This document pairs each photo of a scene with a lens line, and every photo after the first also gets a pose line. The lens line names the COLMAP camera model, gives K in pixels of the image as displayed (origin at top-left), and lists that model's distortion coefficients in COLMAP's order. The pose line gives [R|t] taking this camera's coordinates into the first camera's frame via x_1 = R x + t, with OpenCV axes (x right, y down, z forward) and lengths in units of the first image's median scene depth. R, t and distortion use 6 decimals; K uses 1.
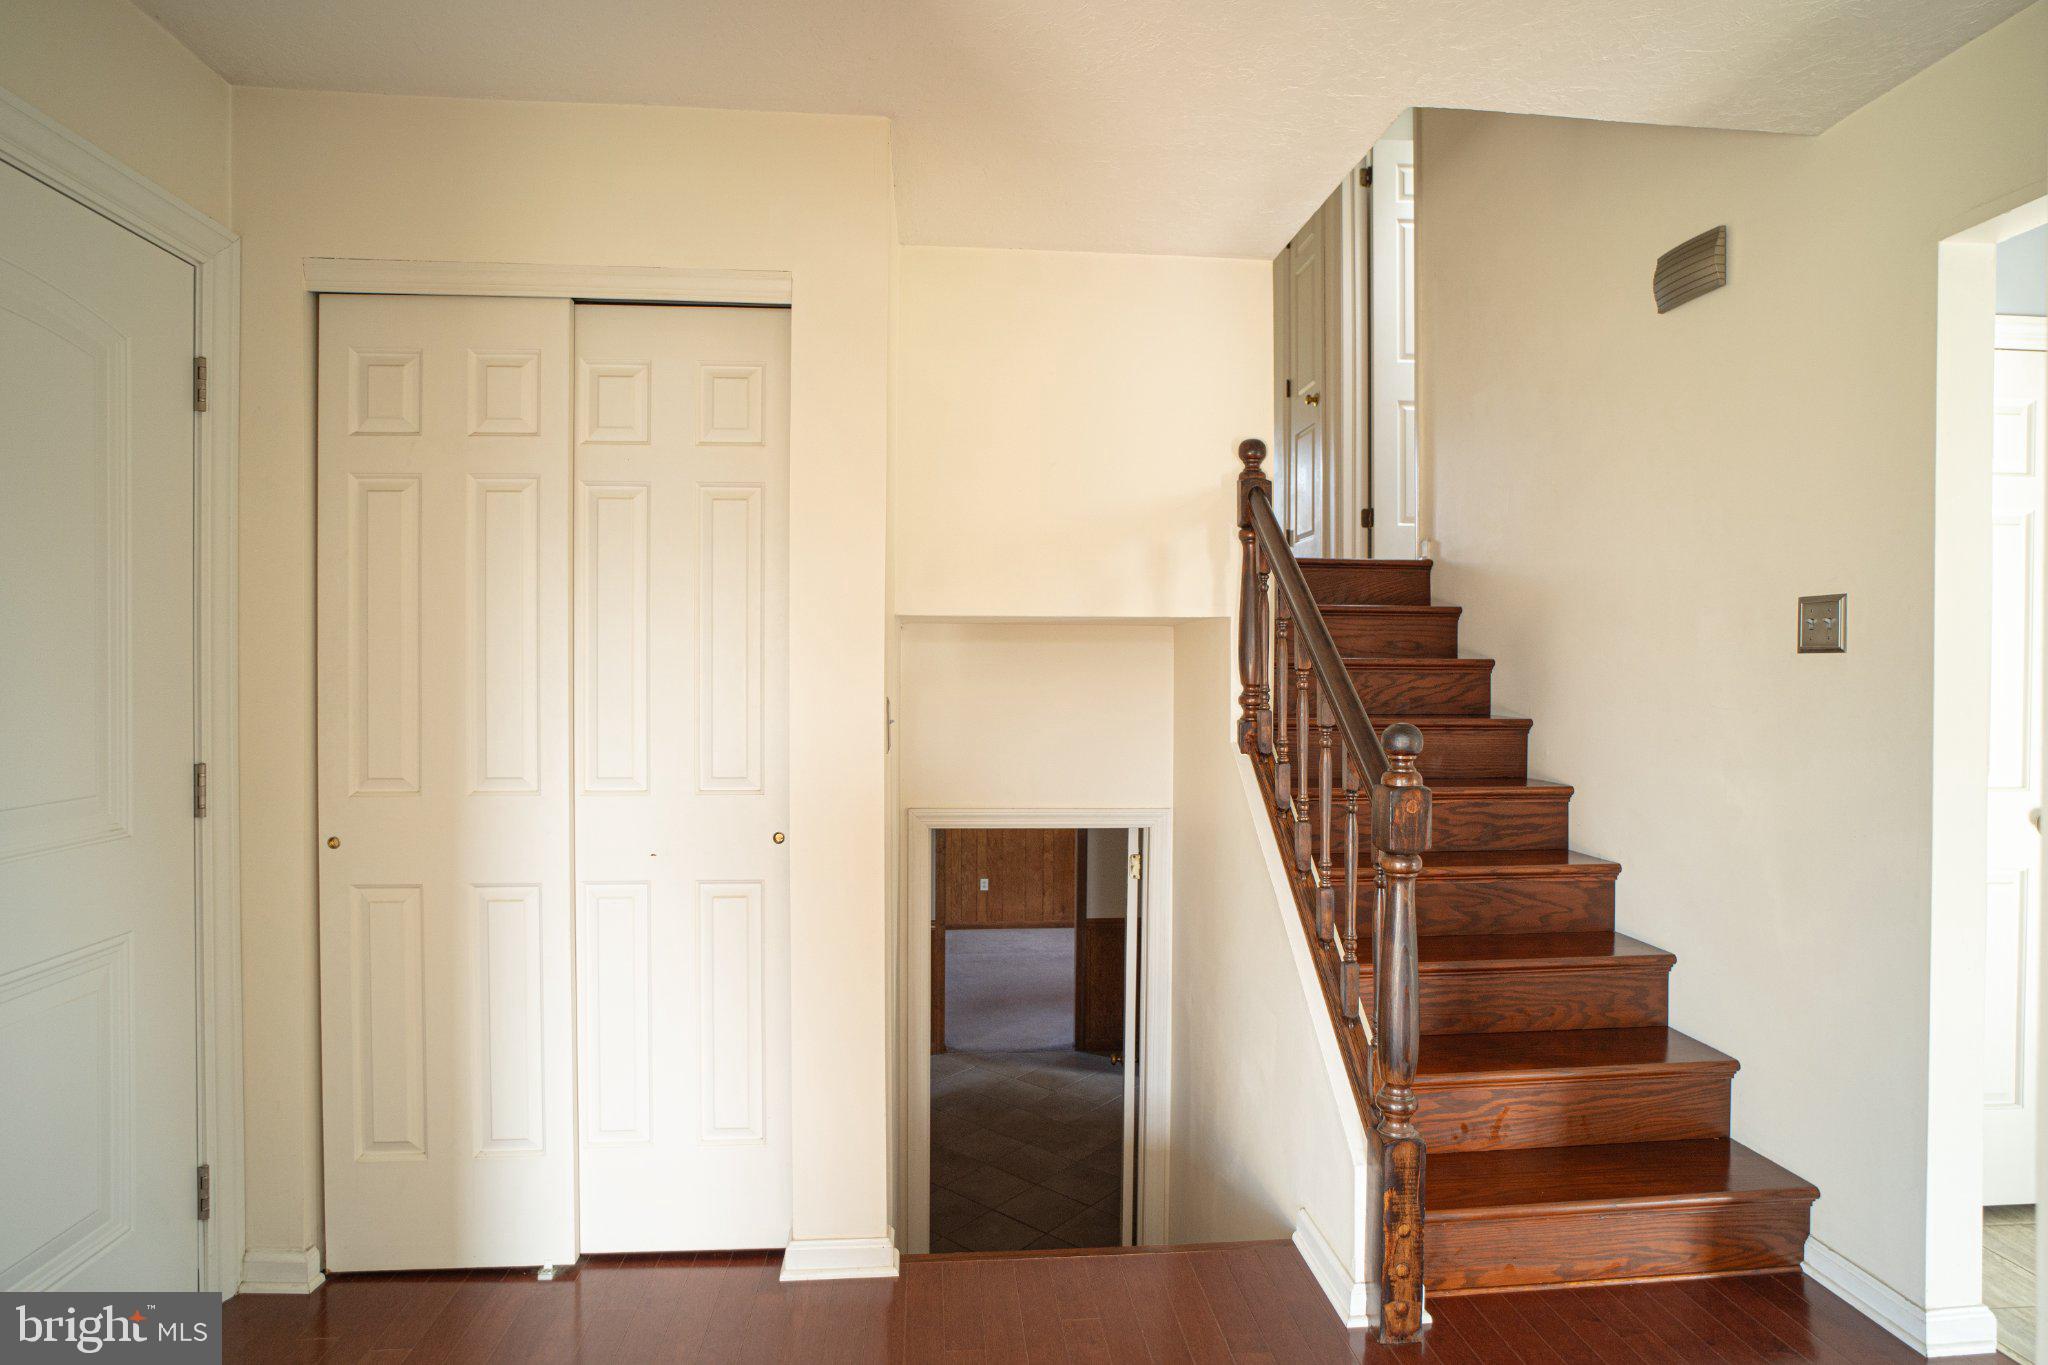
lens RADIAL K [[1061.6, 0, 1013.8], [0, 1061.6, 672.5], [0, 0, 1]] dist [-0.050339, 0.024563]
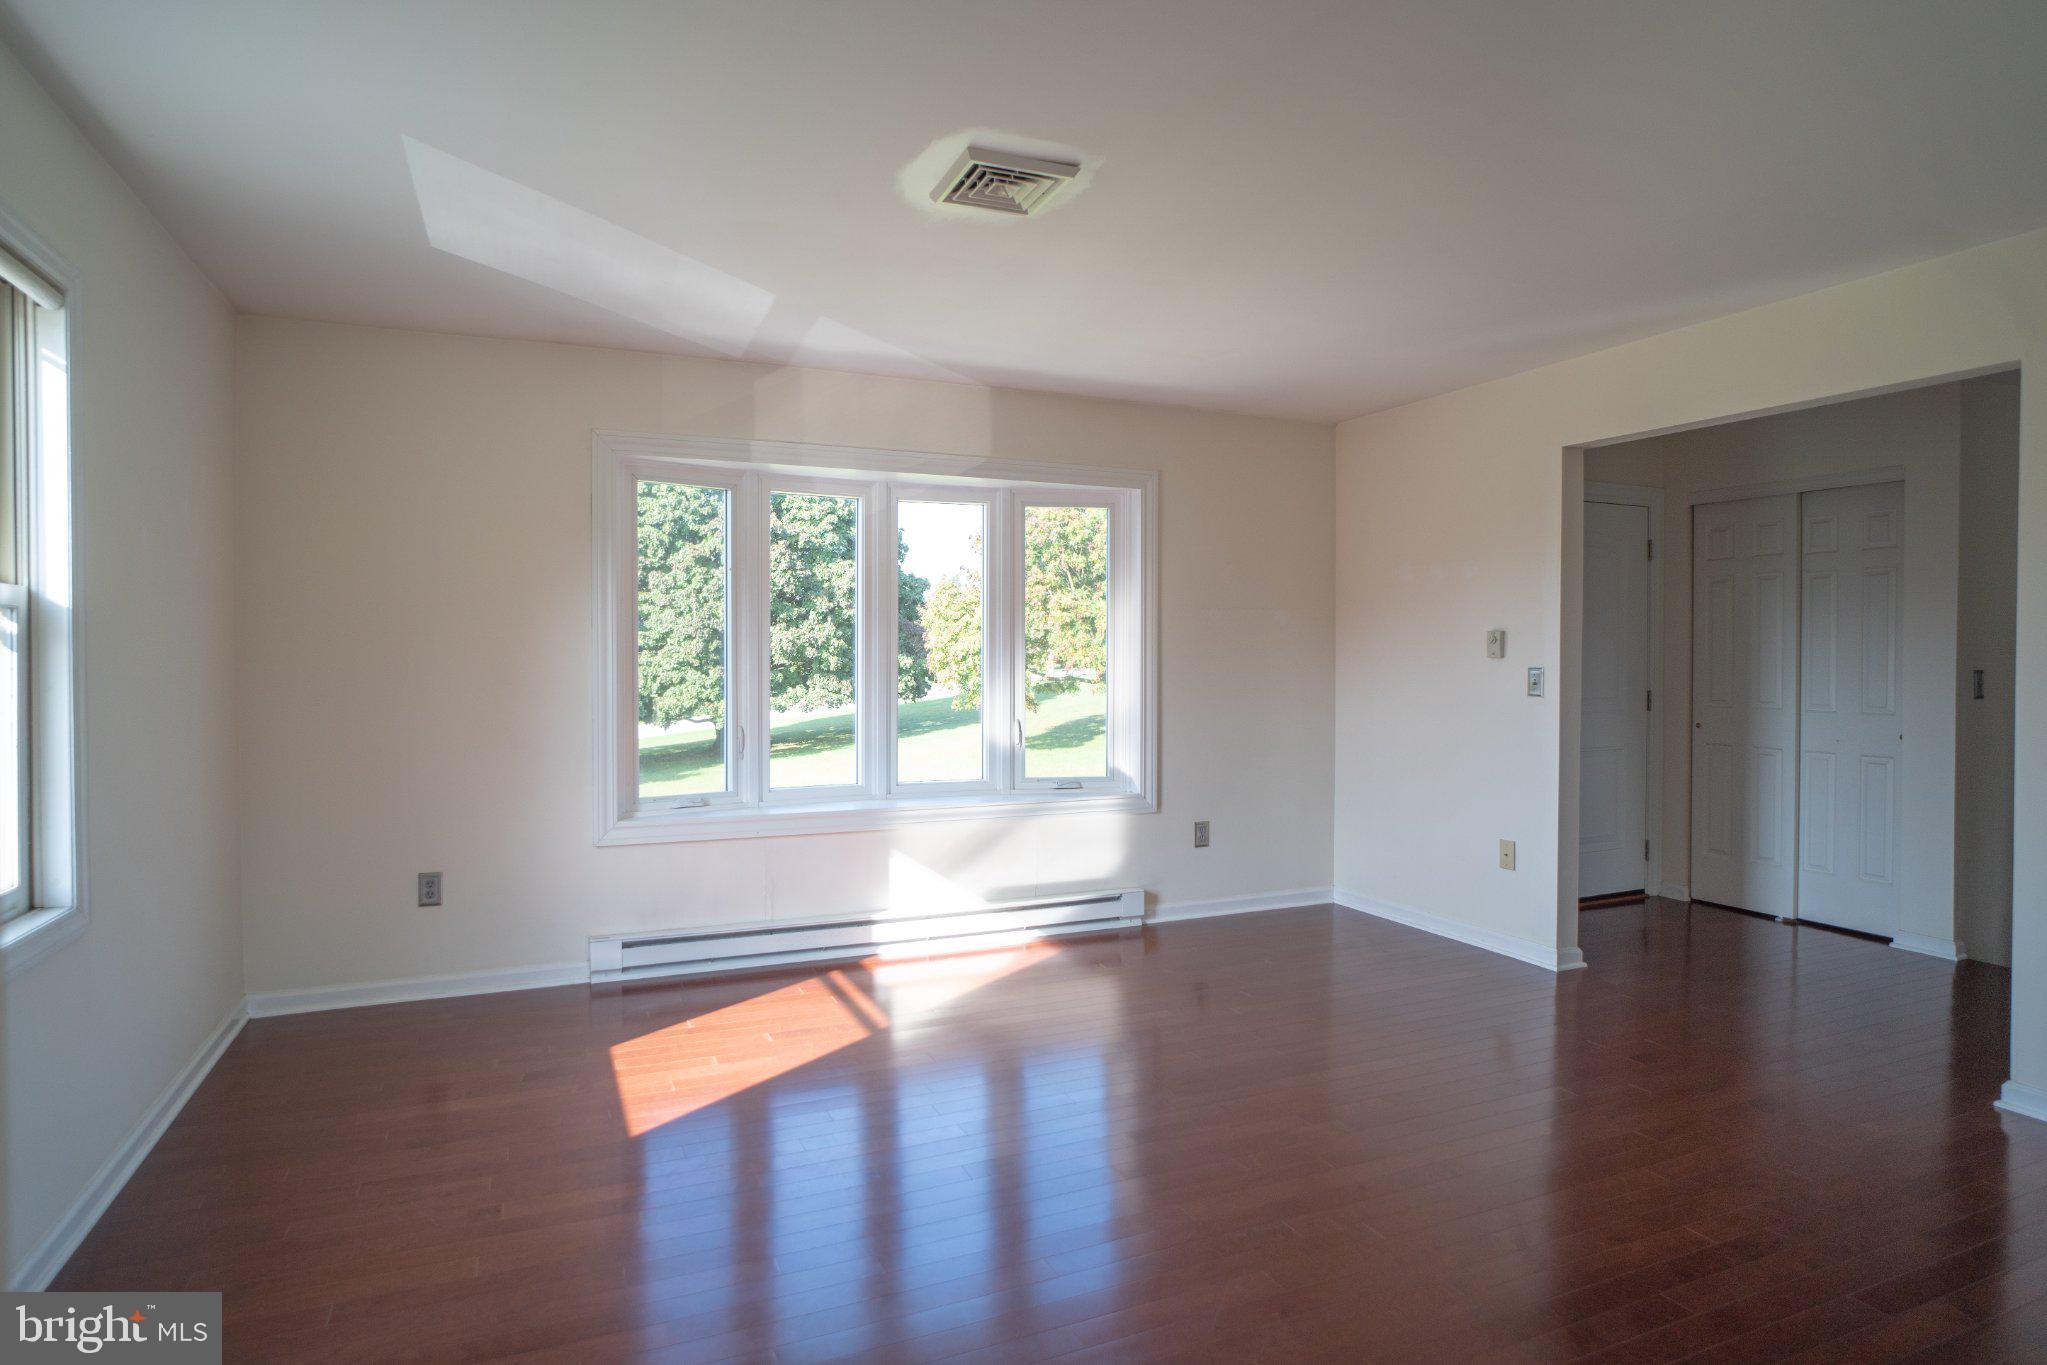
lens RADIAL K [[1061.0, 0, 1013.3], [0, 1061.0, 672.5], [0, 0, 1]] dist [-0.050339, 0.024563]
pose [[0.301593, 0.012147, -0.953359, 1.187687], [-0.004237, 0.999926, 0.011401, 0.015306], [0.953427, 0.000601, 0.301622, -1.268703]]
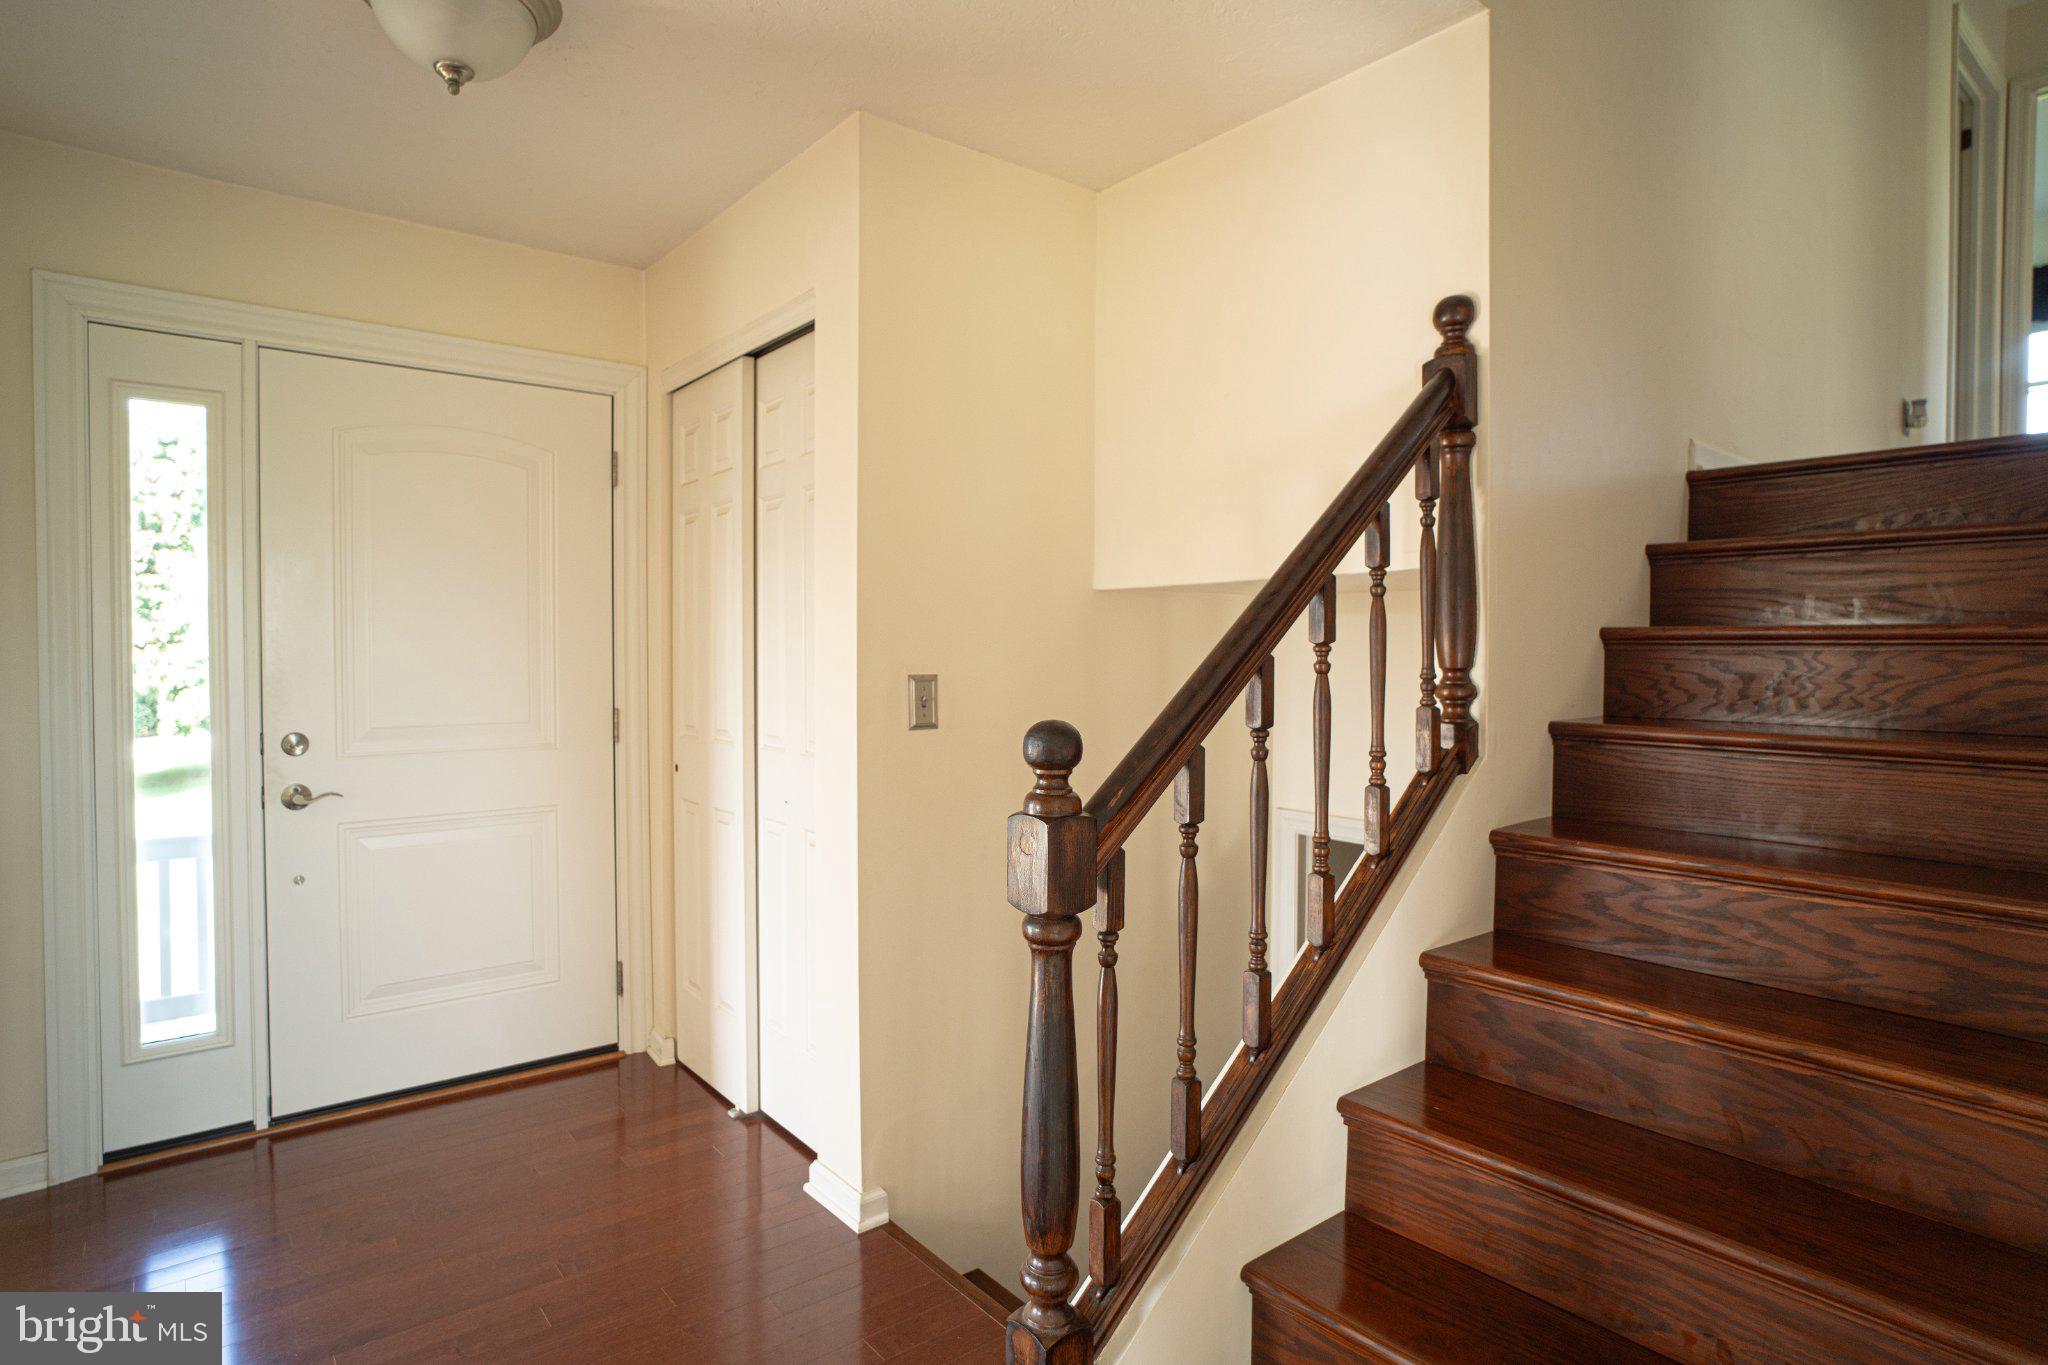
lens RADIAL K [[1061.6, 0, 1013.8], [0, 1061.6, 672.5], [0, 0, 1]] dist [-0.050339, 0.024563]
pose [[0.568639, 0.012778, -0.822488, 0.808589], [-0.002675, 0.999903, 0.013685, 0.007813], [0.822583, -0.005582, 0.568618, 0.530964]]
